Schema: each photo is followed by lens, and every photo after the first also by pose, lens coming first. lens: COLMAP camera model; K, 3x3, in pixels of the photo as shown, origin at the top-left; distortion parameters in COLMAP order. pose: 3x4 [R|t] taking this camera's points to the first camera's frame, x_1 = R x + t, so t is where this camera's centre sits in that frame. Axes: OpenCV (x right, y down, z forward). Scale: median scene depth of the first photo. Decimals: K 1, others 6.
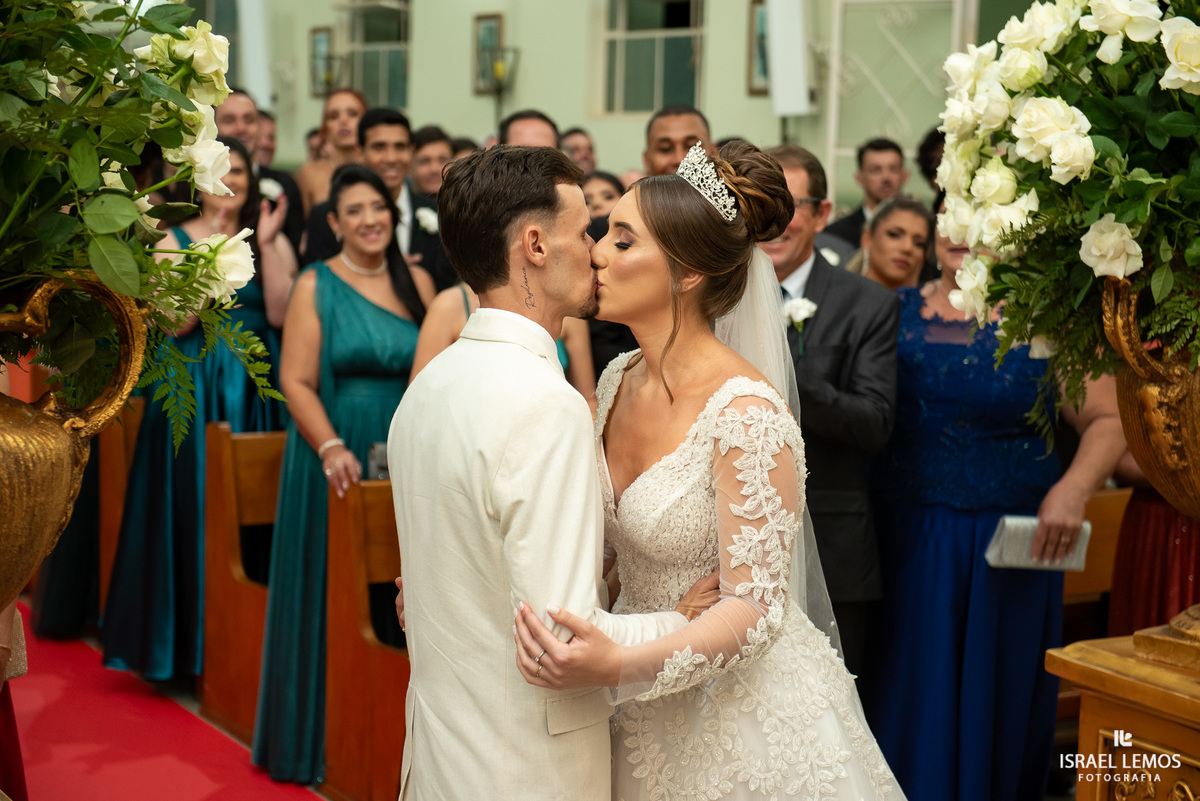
lens RADIAL K [[2328.9, 0, 591.0], [0, 2328.9, 399.4], [0, 0, 1]] dist [0.065082, 0.000000]
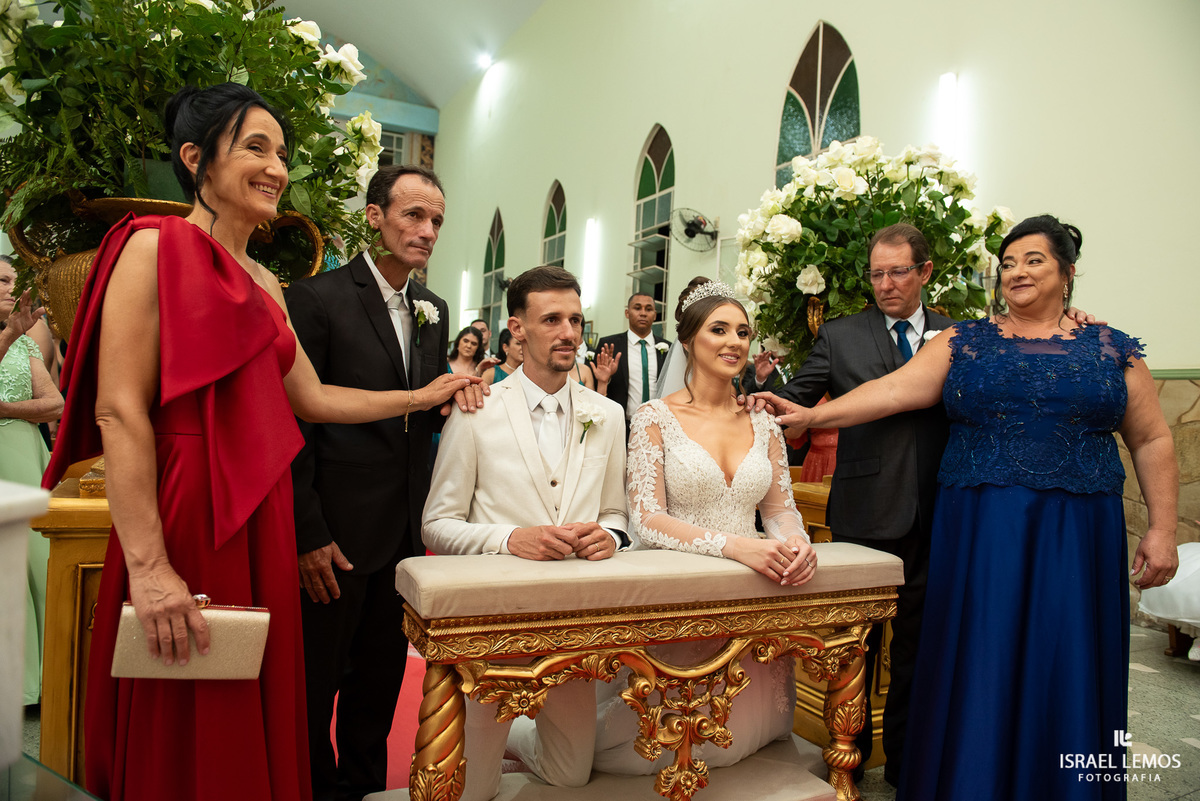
lens RADIAL K [[836.3, 0, 607.1], [0, 836.3, 399.9], [0, 0, 1]] dist [-0.050788, -0.006410]
pose [[0.998710, 0.027829, -0.042471, 0.071472], [-0.033177, 0.990838, -0.130915, 0.151204], [0.038438, 0.132155, 0.990484, 0.248546]]
